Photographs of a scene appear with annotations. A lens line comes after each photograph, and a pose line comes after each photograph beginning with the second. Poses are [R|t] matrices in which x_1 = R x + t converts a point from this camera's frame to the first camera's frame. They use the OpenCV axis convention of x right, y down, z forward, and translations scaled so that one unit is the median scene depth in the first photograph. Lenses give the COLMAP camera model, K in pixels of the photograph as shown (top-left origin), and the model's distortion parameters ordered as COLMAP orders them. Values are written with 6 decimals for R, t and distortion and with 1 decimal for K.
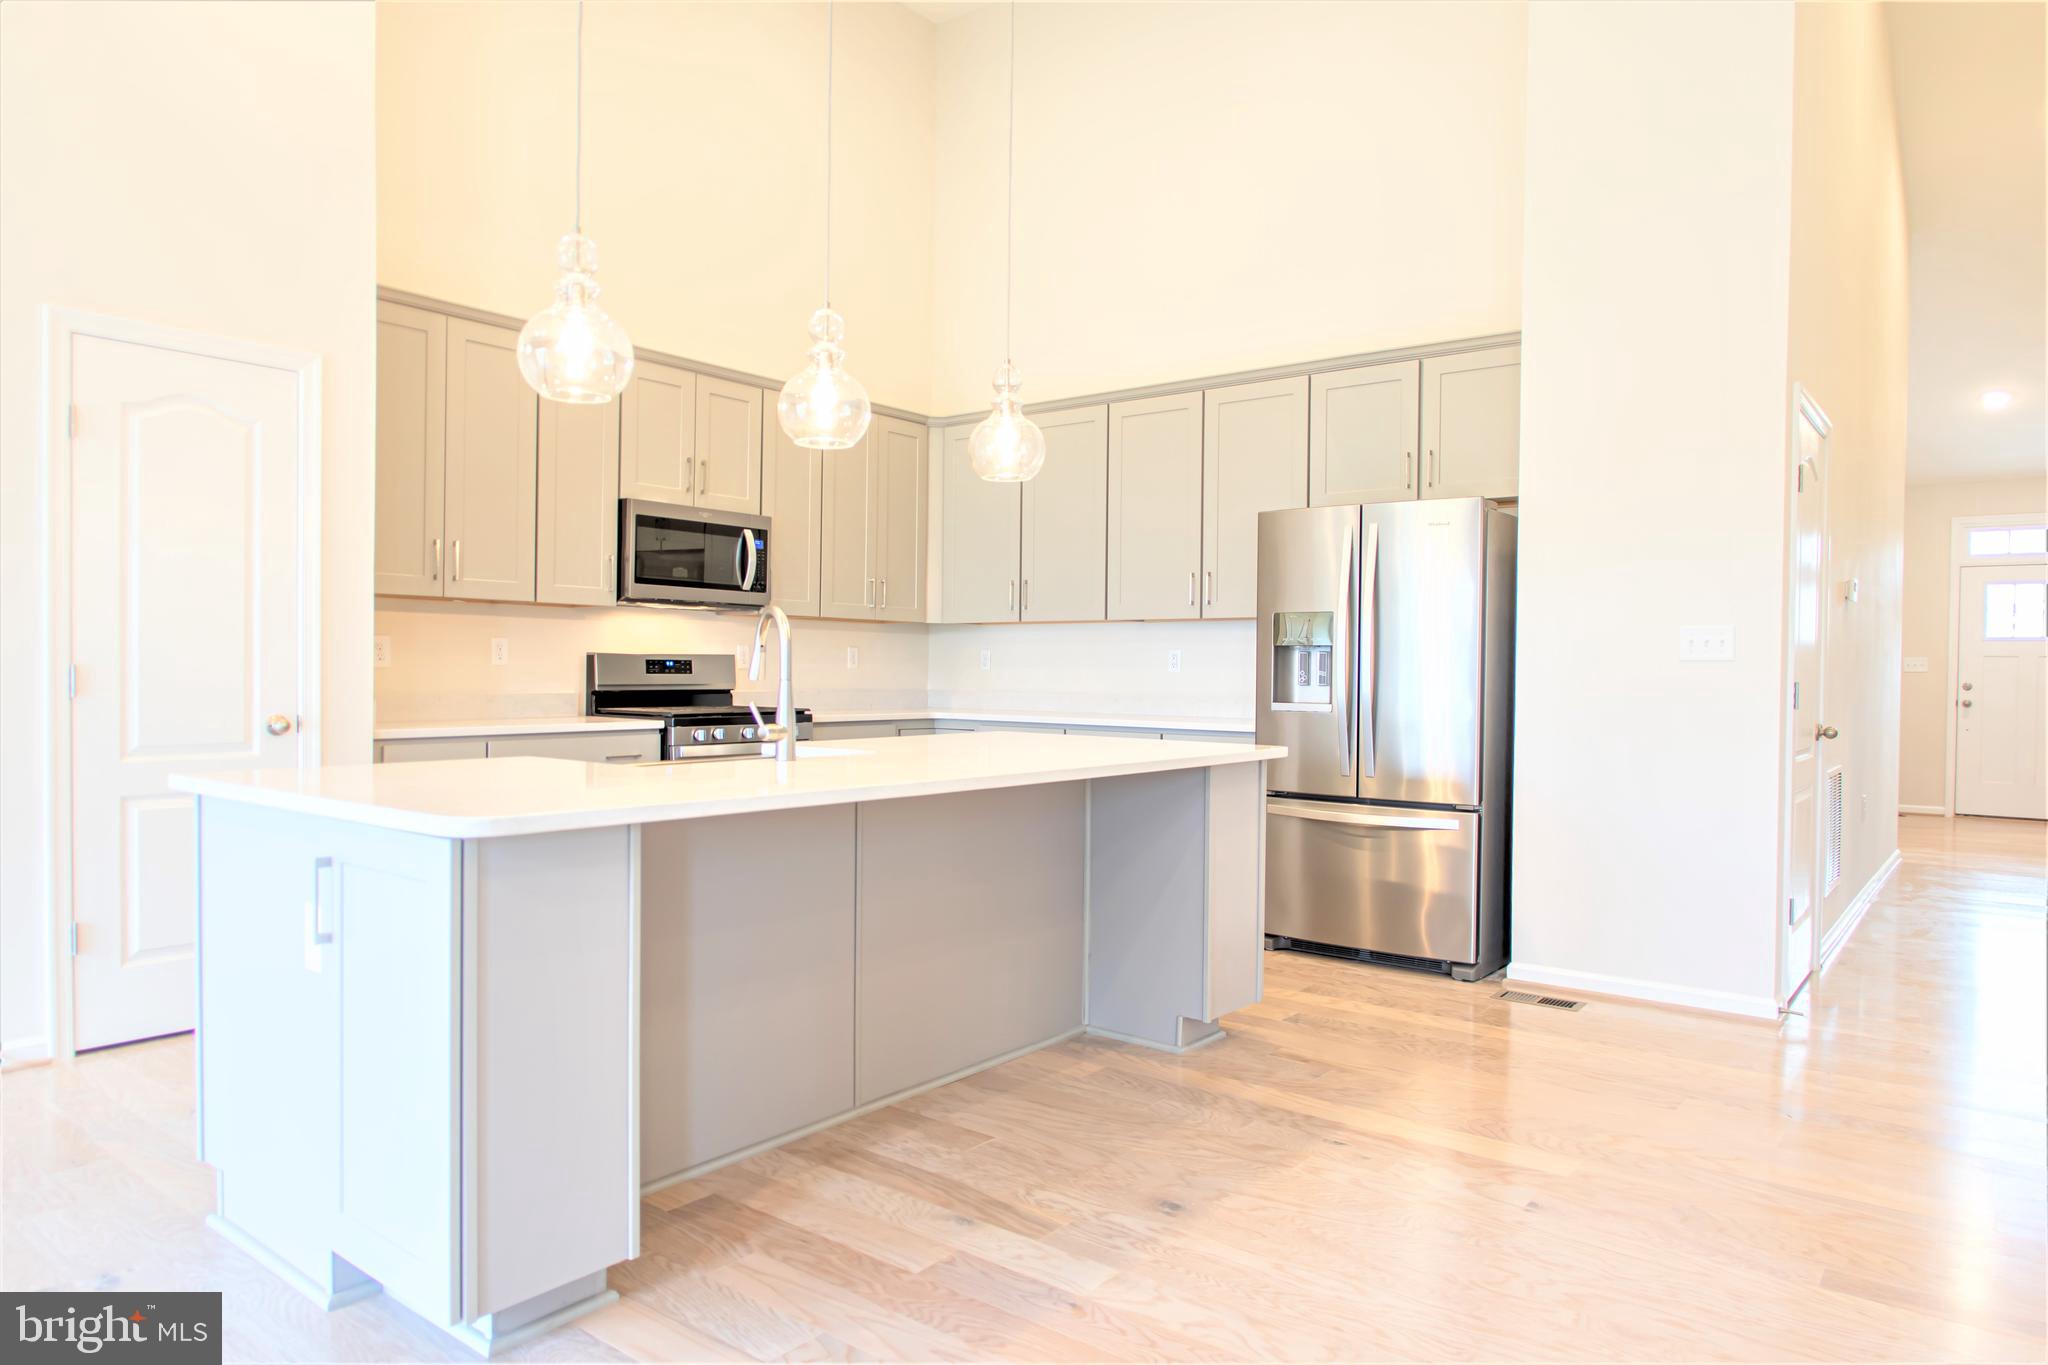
lens RADIAL K [[1262.4, 0, 1032.5], [0, 1262.4, 685.9], [0, 0, 1]] dist [-0.006489, 0.002385]
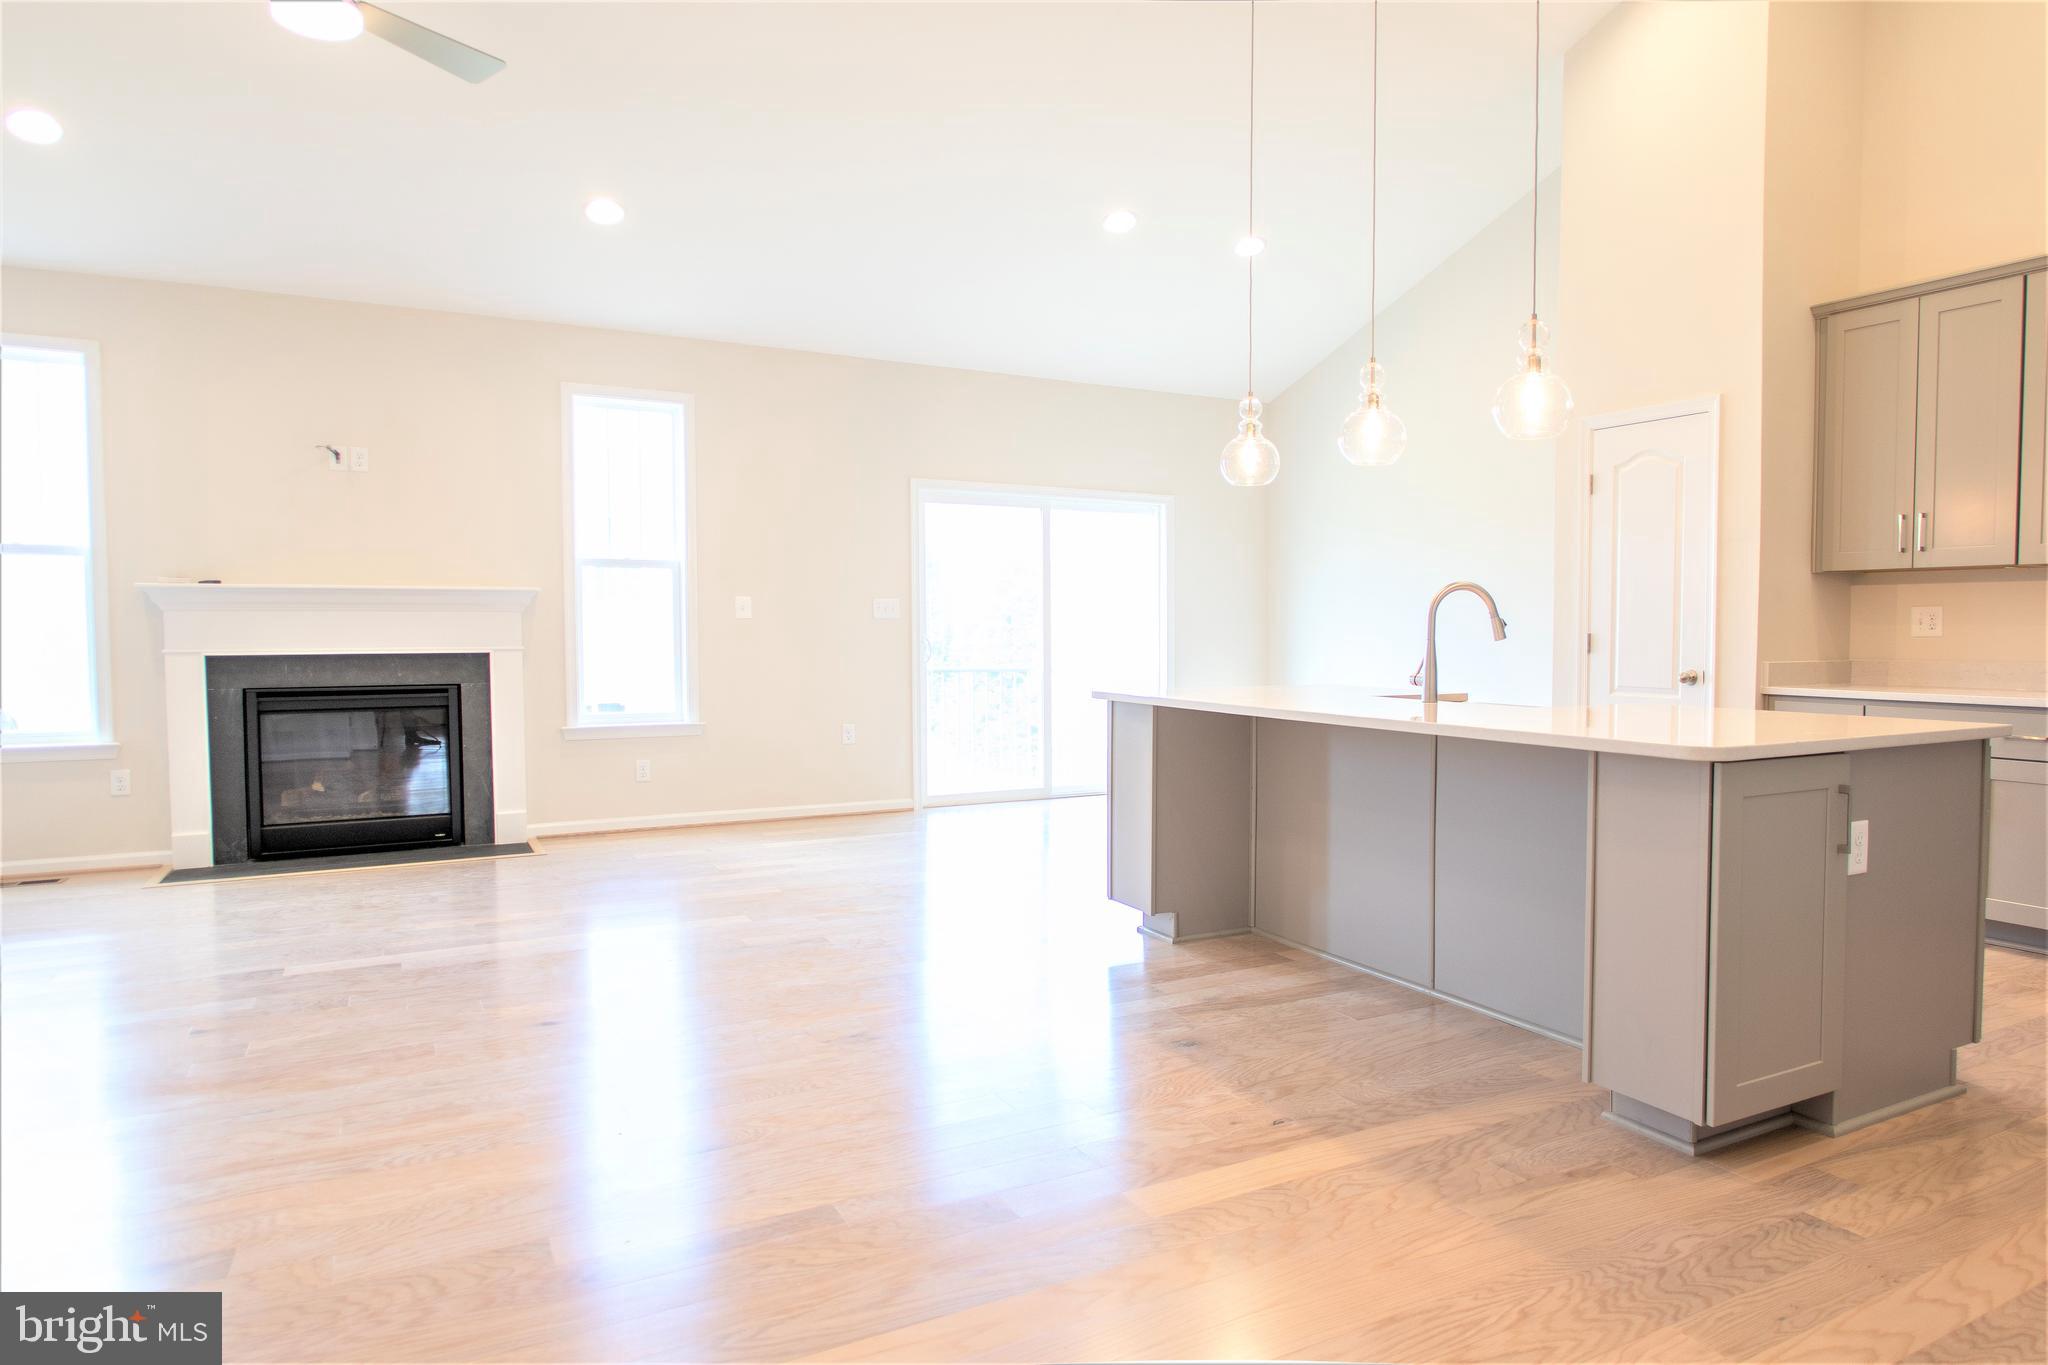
lens RADIAL K [[1262.4, 0, 1115.7], [0, 1262.4, 677.6], [0, 0, 1]] dist [-0.006489, 0.002385]
pose [[-0.384820, 0.016954, -0.922836, 1.160705], [-0.016380, 0.999548, 0.025194, 0.009350], [0.922846, 0.024811, -0.384368, 1.250828]]
